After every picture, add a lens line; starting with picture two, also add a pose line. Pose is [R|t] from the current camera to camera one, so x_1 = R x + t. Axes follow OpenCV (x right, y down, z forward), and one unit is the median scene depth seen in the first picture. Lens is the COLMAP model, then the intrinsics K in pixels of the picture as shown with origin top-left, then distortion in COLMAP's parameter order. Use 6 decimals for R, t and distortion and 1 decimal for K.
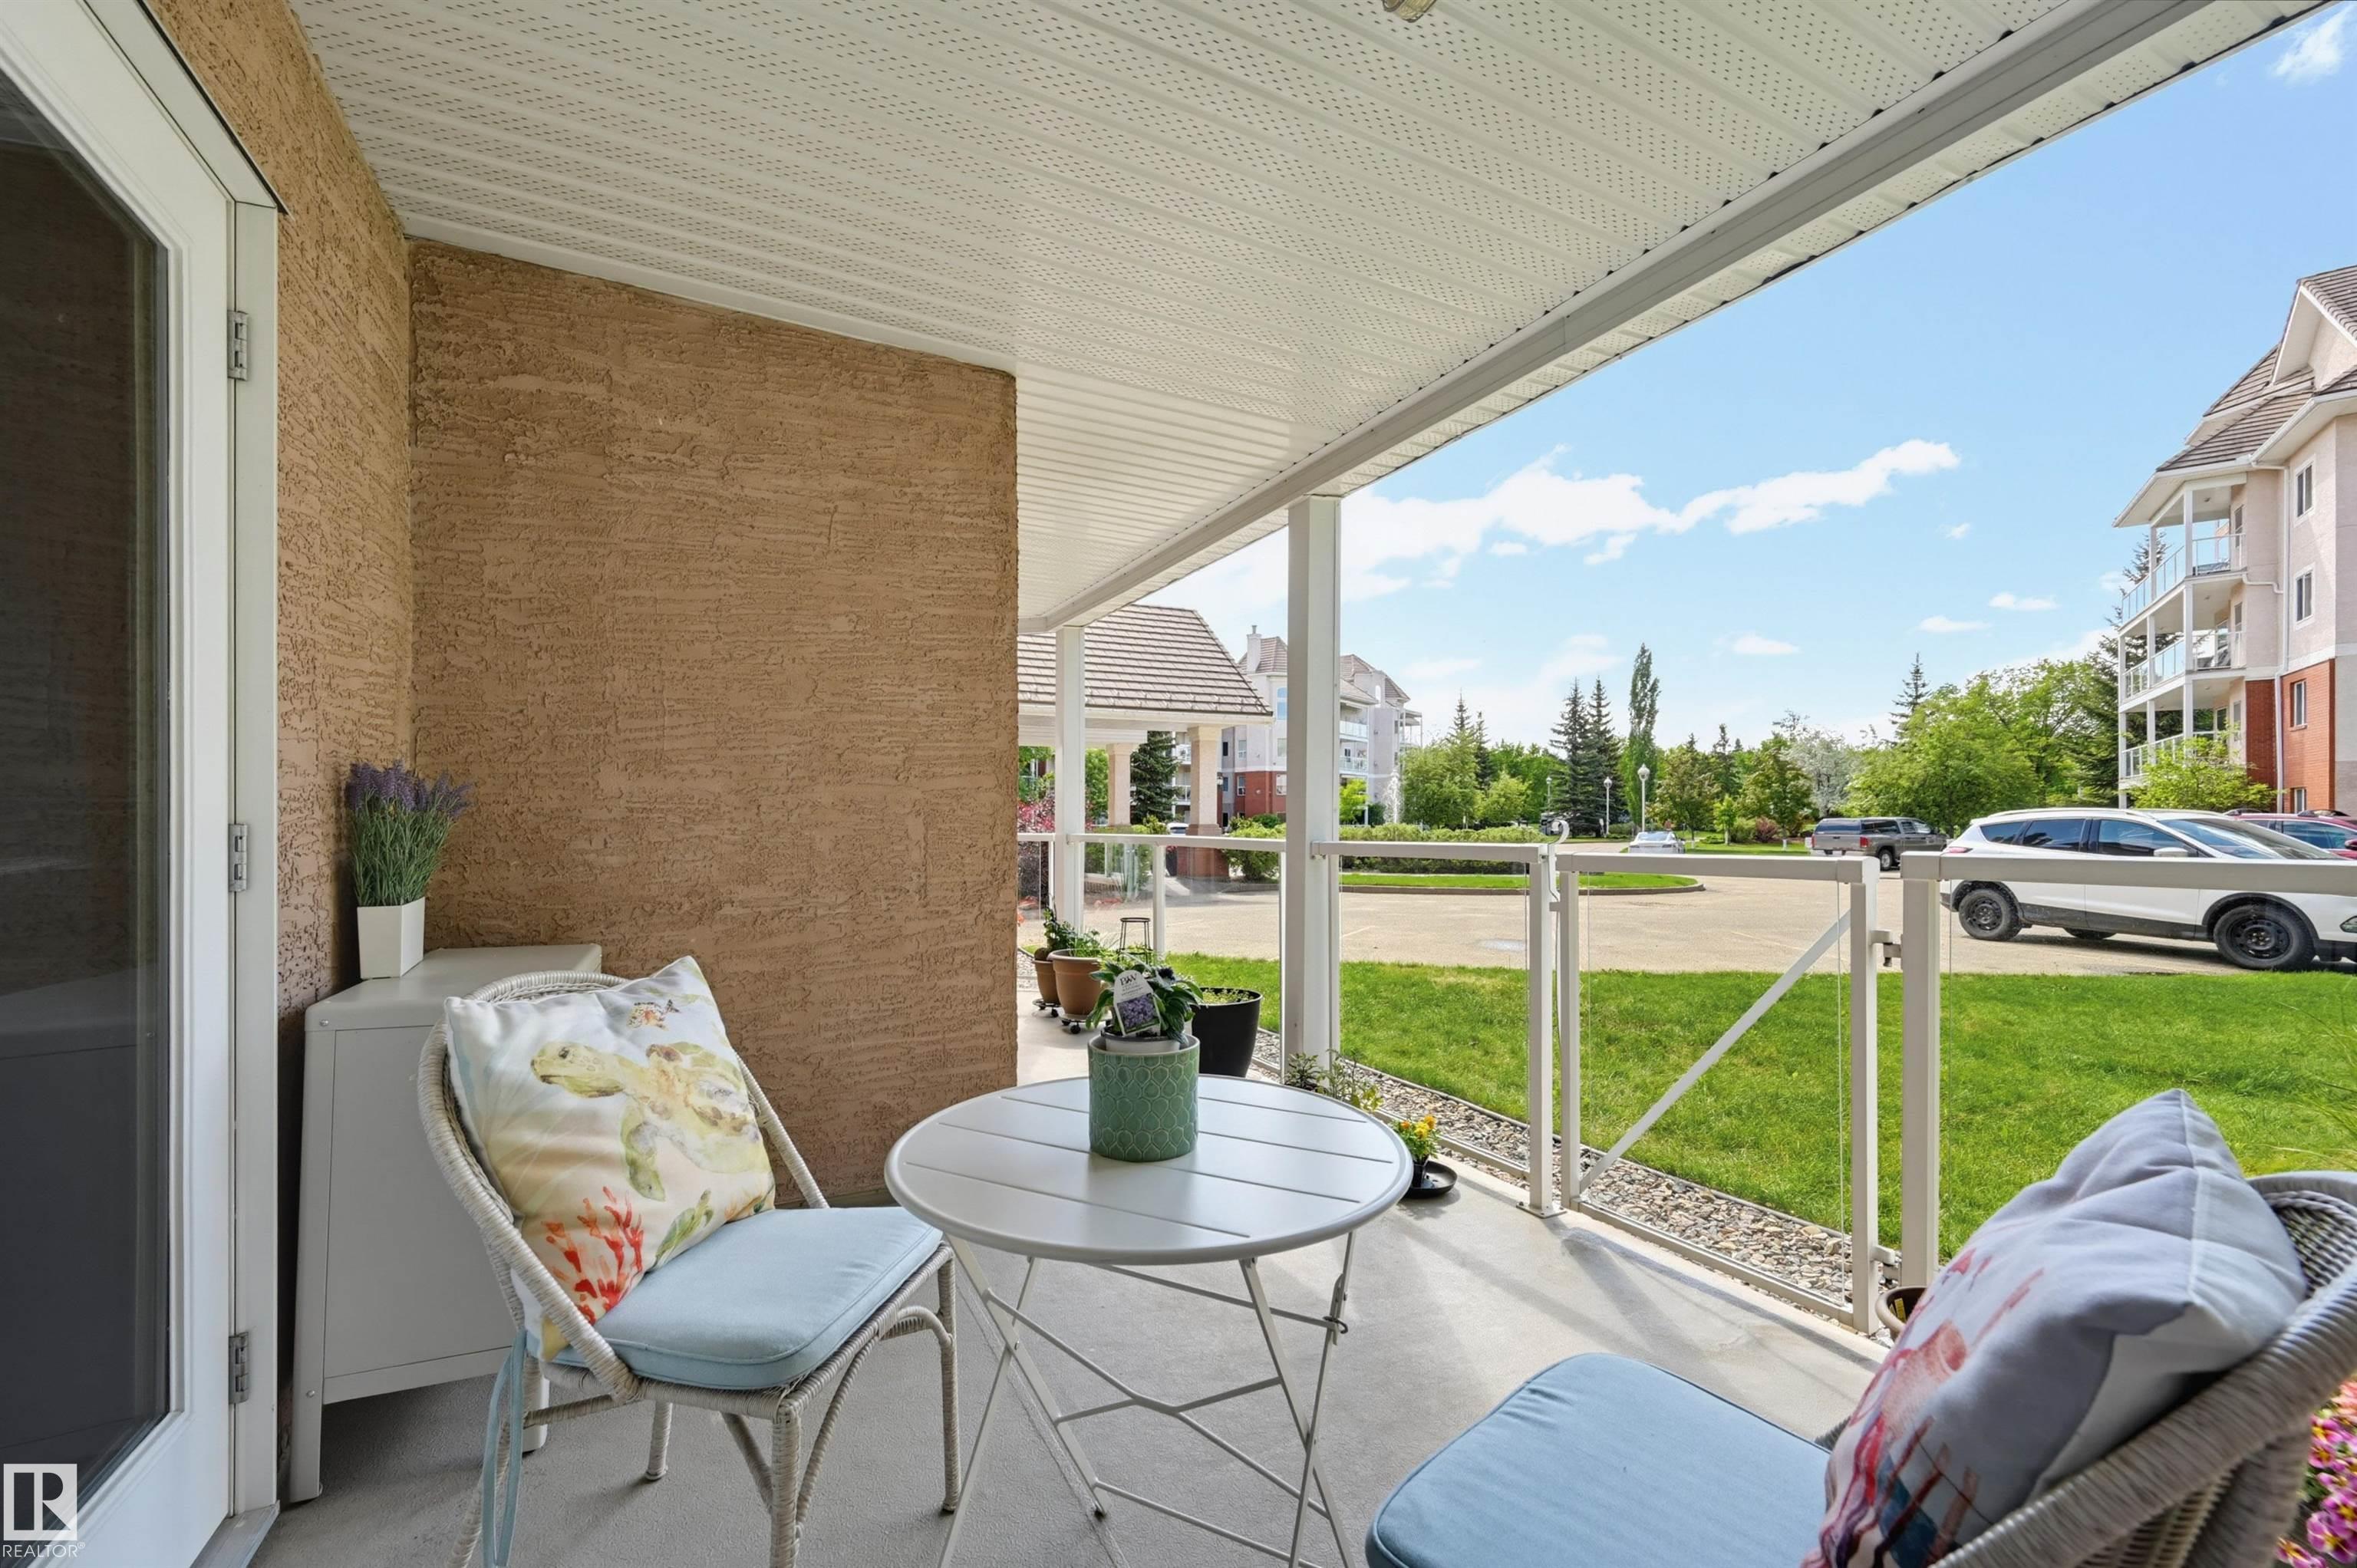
lens RADIAL K [[944.6, 0, 1181.1], [0, 944.6, 816.4], [0, 0, 1]] dist [-0.000448, -0.000031]
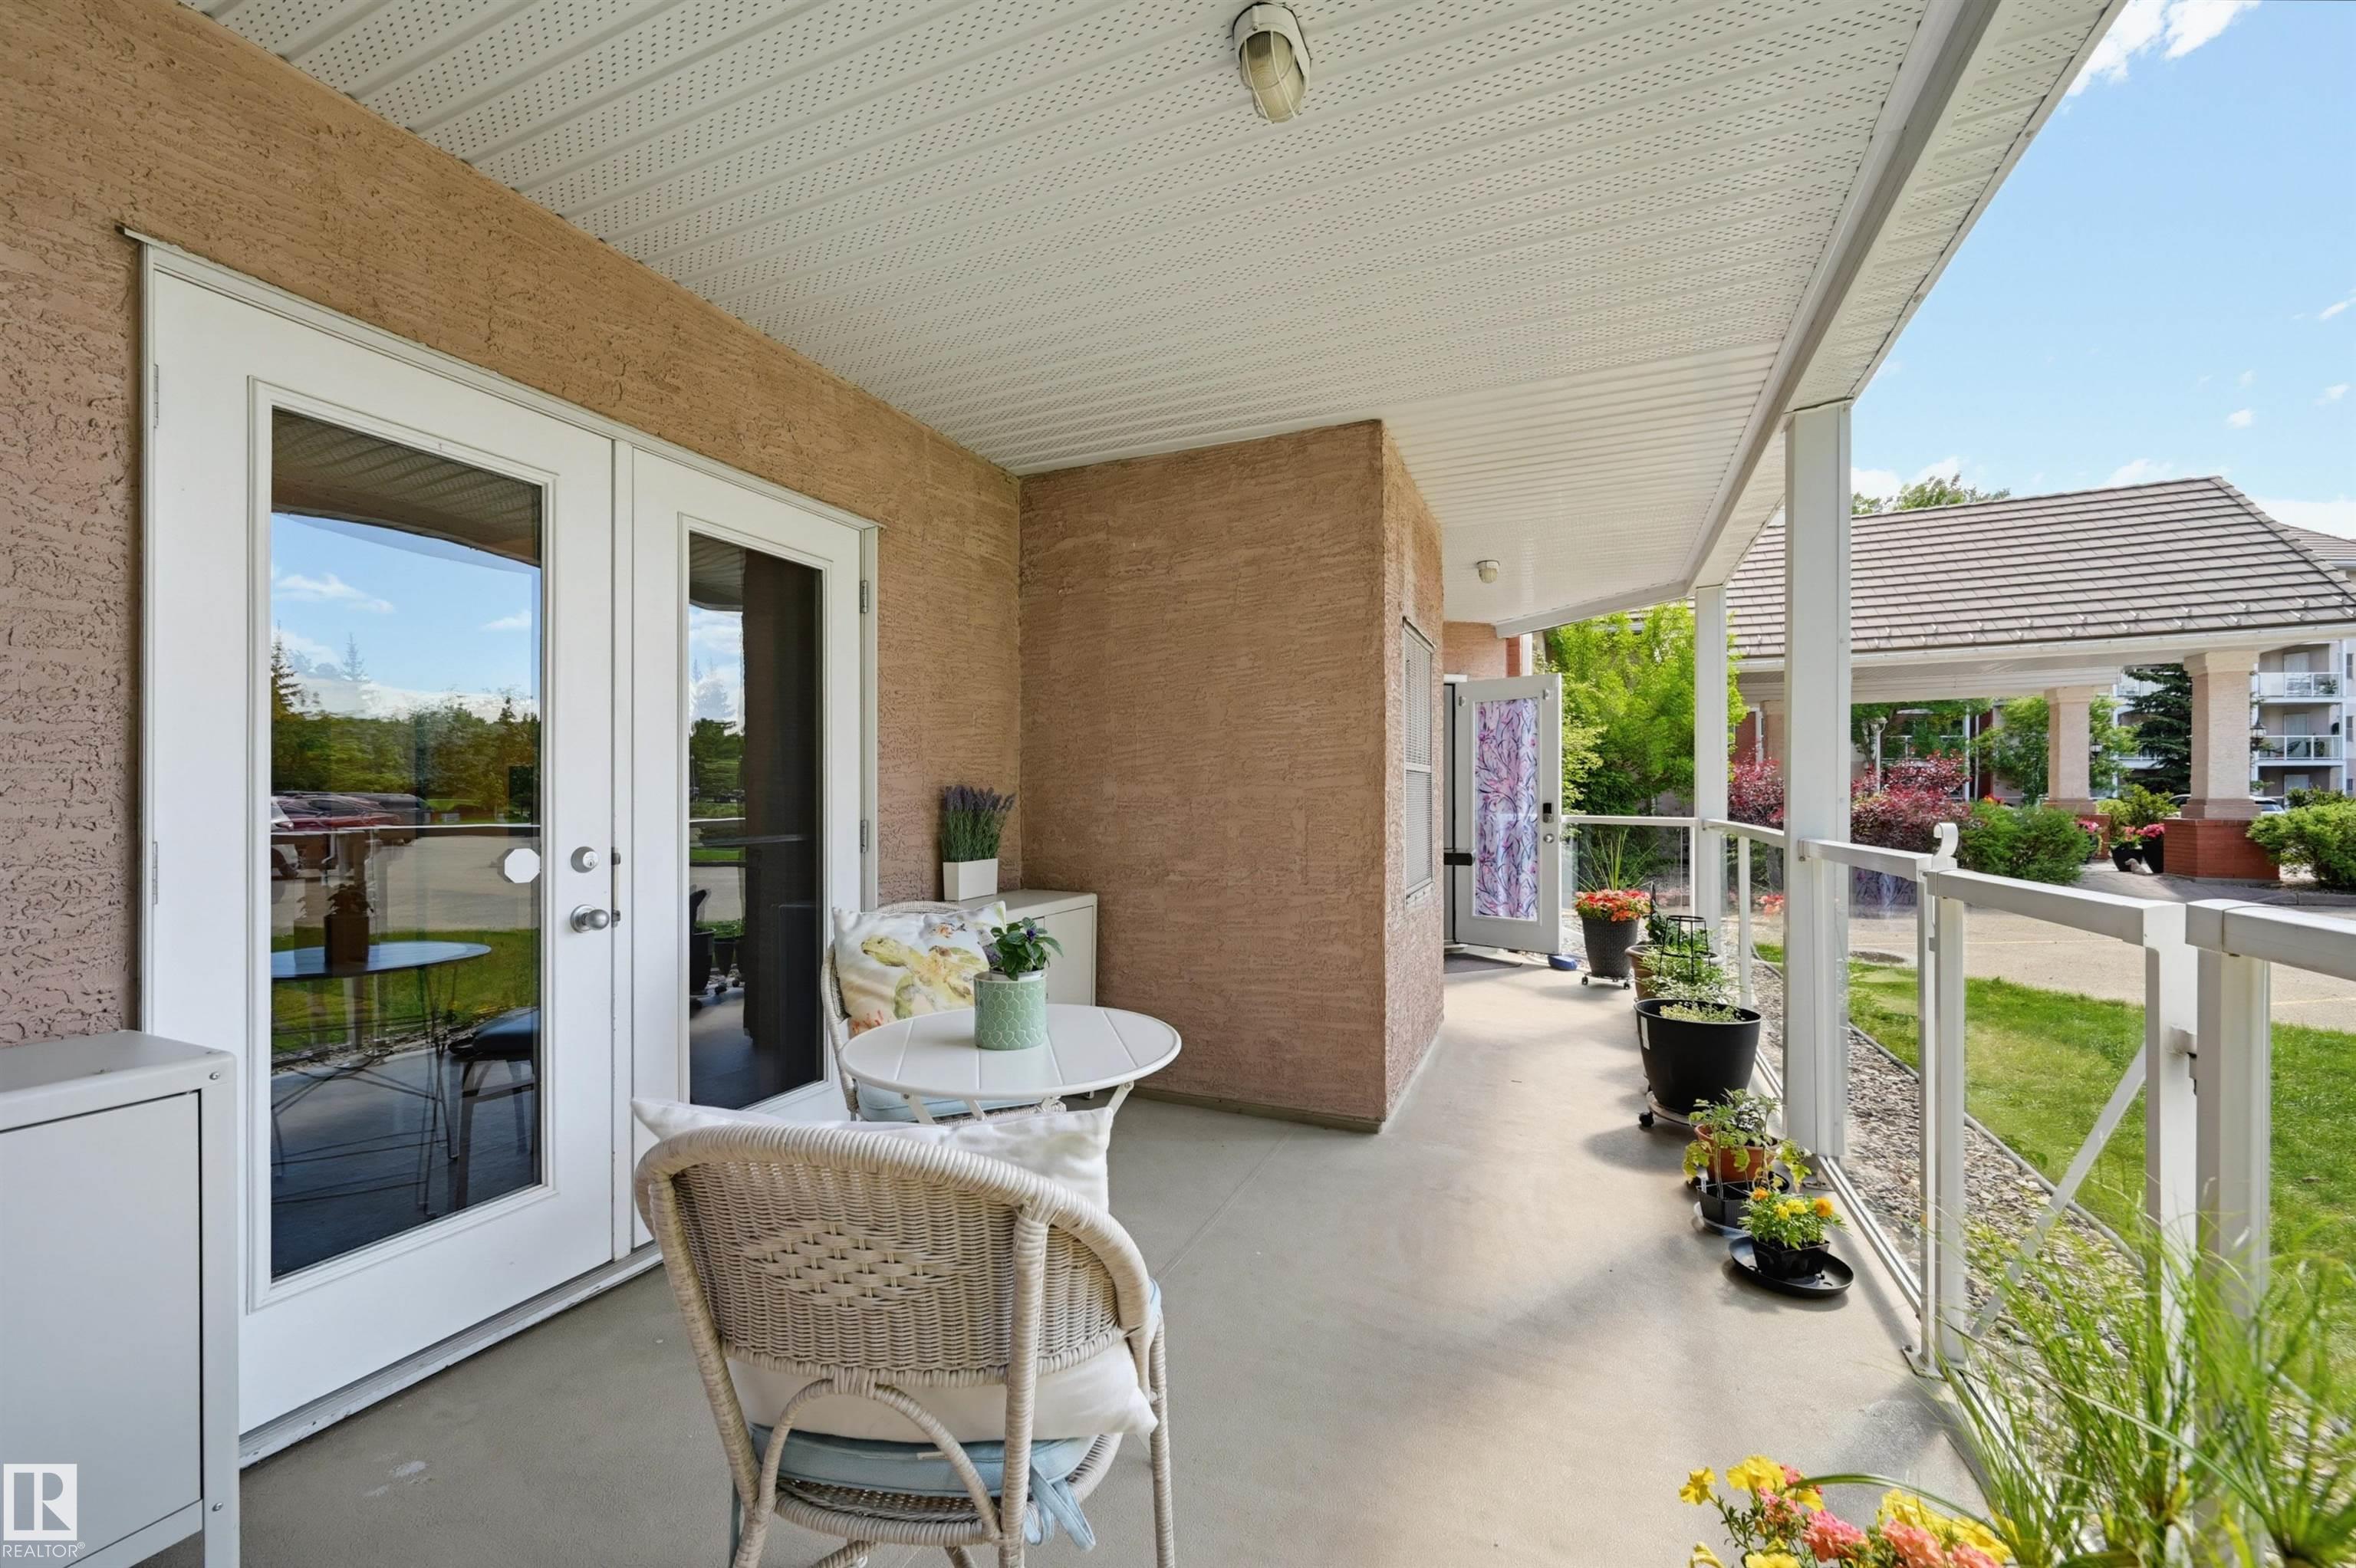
lens RADIAL K [[935.8, 0, 1165.7], [0, 935.8, 783.1], [0, 0, 1]] dist [-0.001615, -0.000209]
pose [[0.634415, -0.017188, -0.772801, 0.570302], [0.011148, 0.999852, -0.013086, -0.022162], [0.772912, -0.000313, 0.634513, 0.099273]]
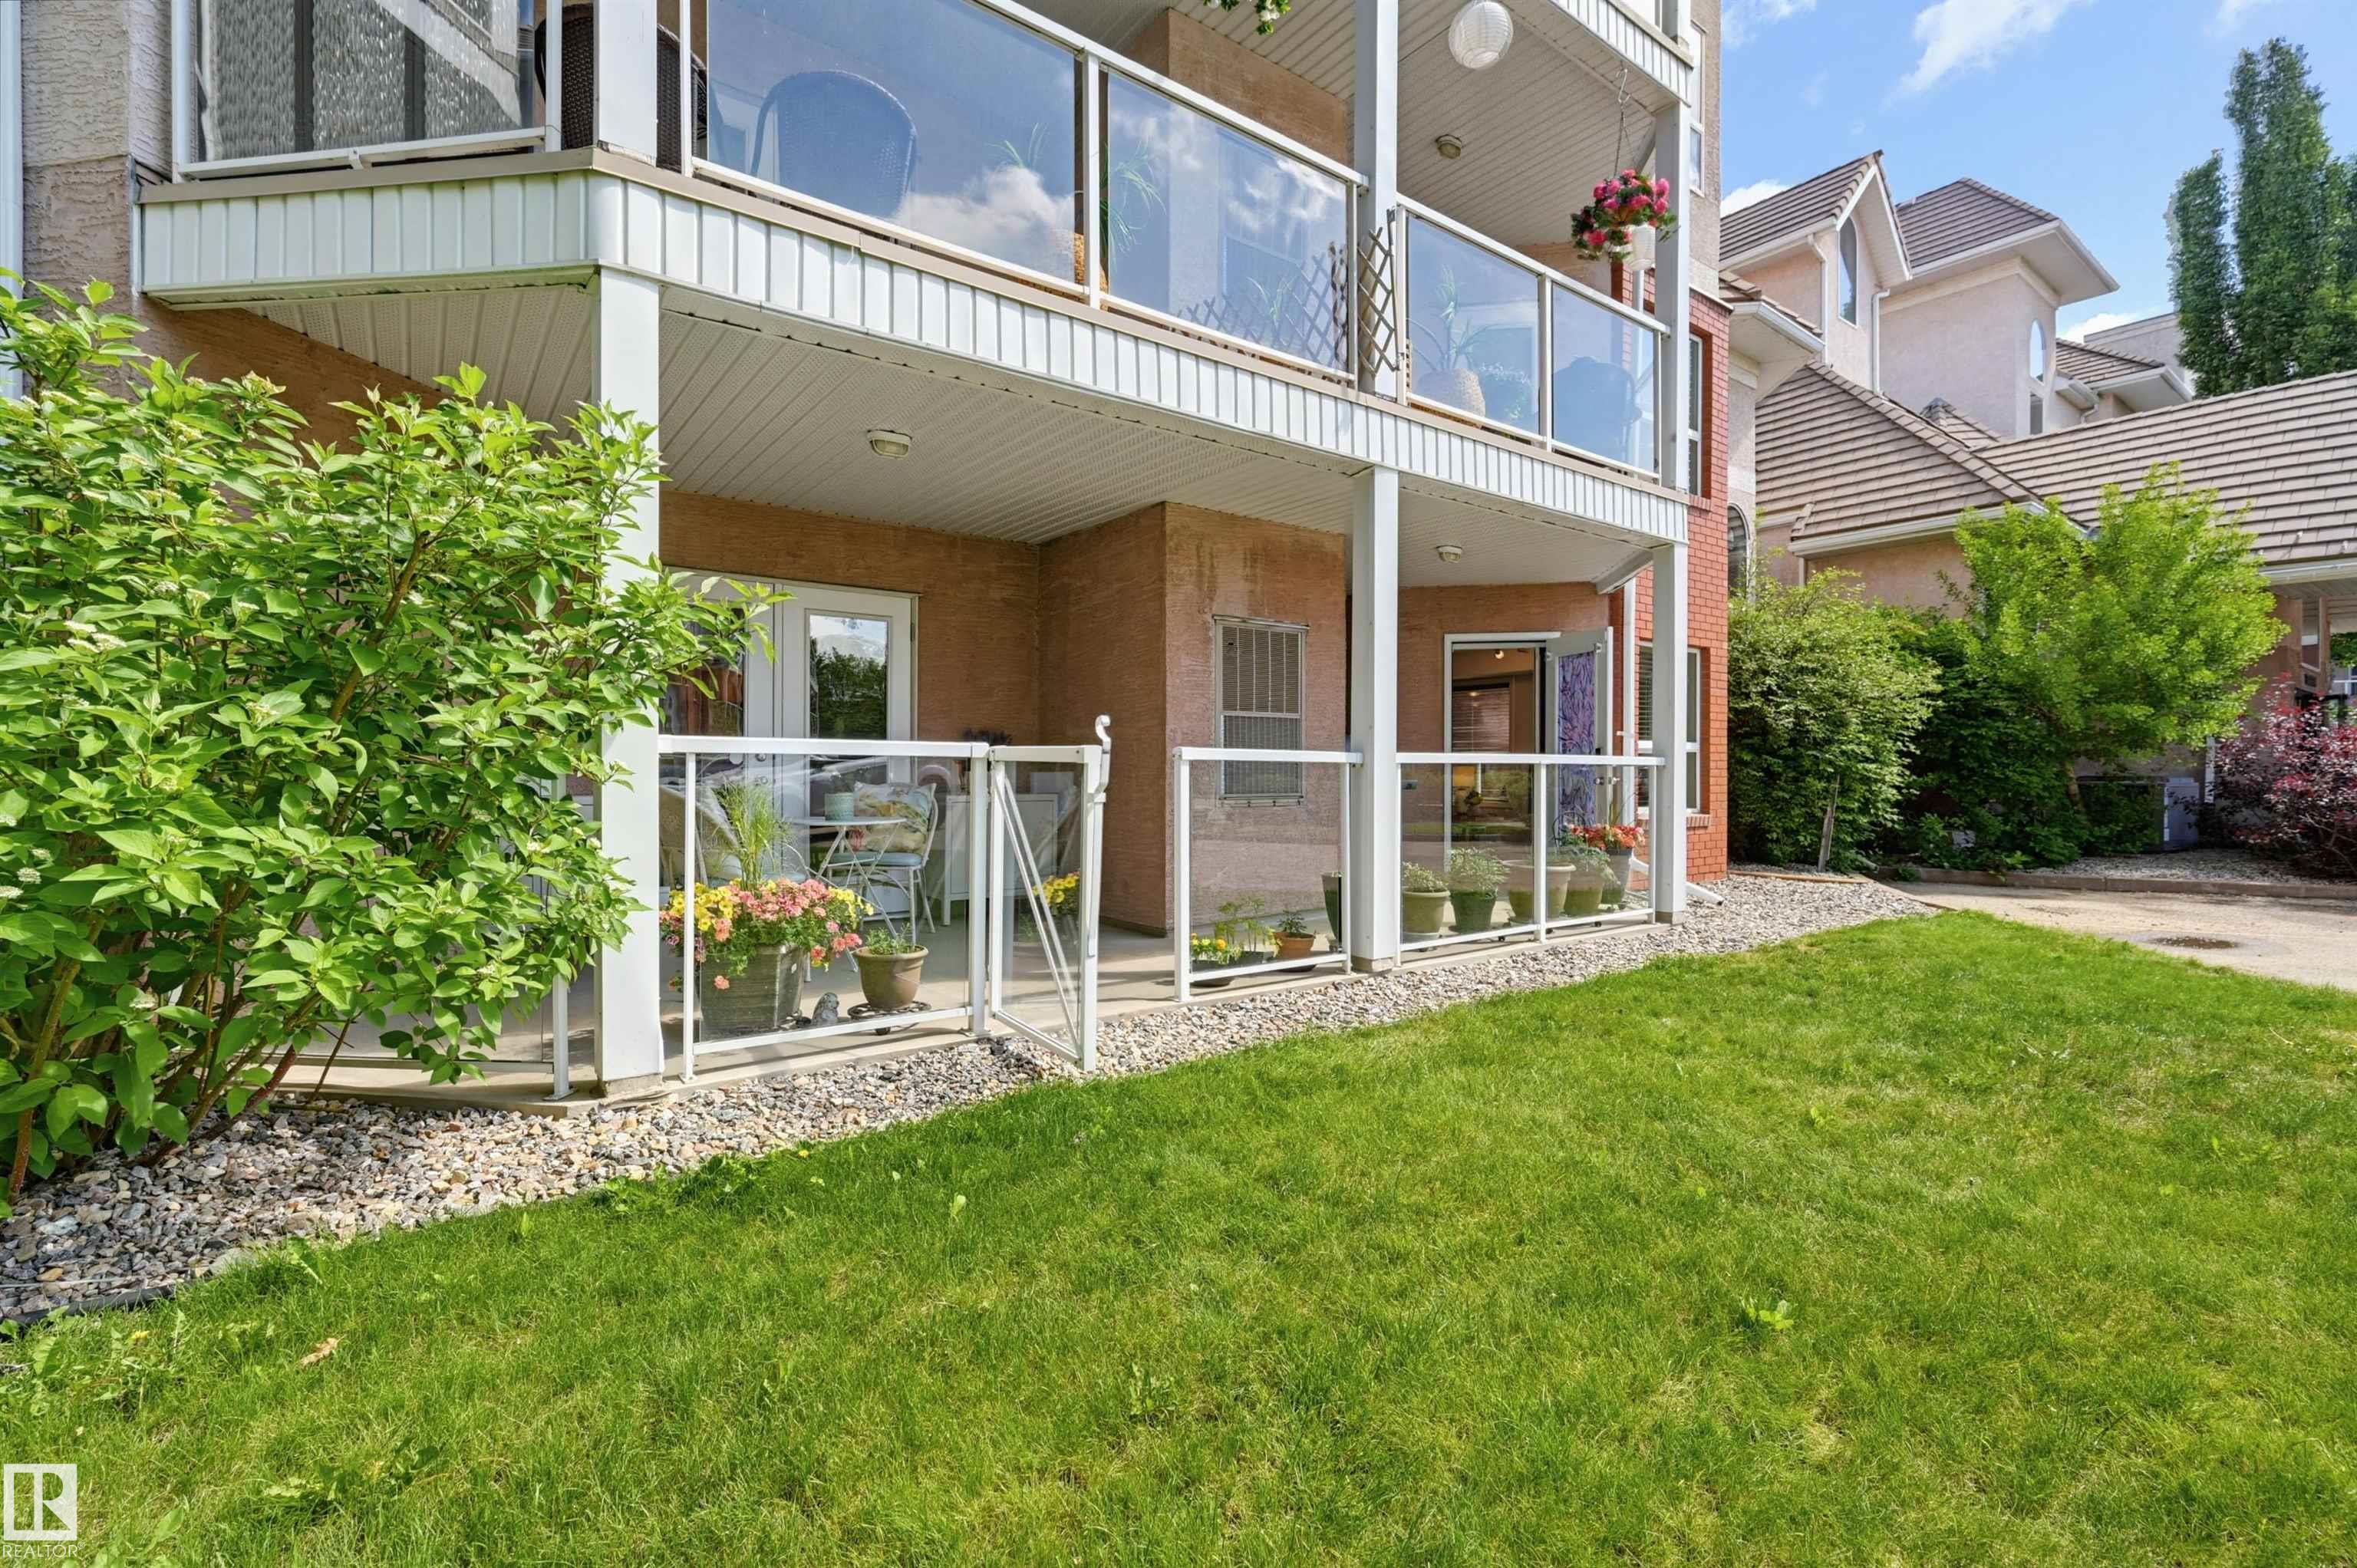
lens RADIAL K [[1043.9, 0, 1178.5], [0, 1043.9, 784.0], [0, 0, 1]] dist [-0.000519, -0.000014]
pose [[0.173835, 0.008804, -0.984735, 2.028897], [0.010172, 0.999891, 0.010735, 0.072144], [0.984722, -0.011883, 0.173726, 0.729175]]
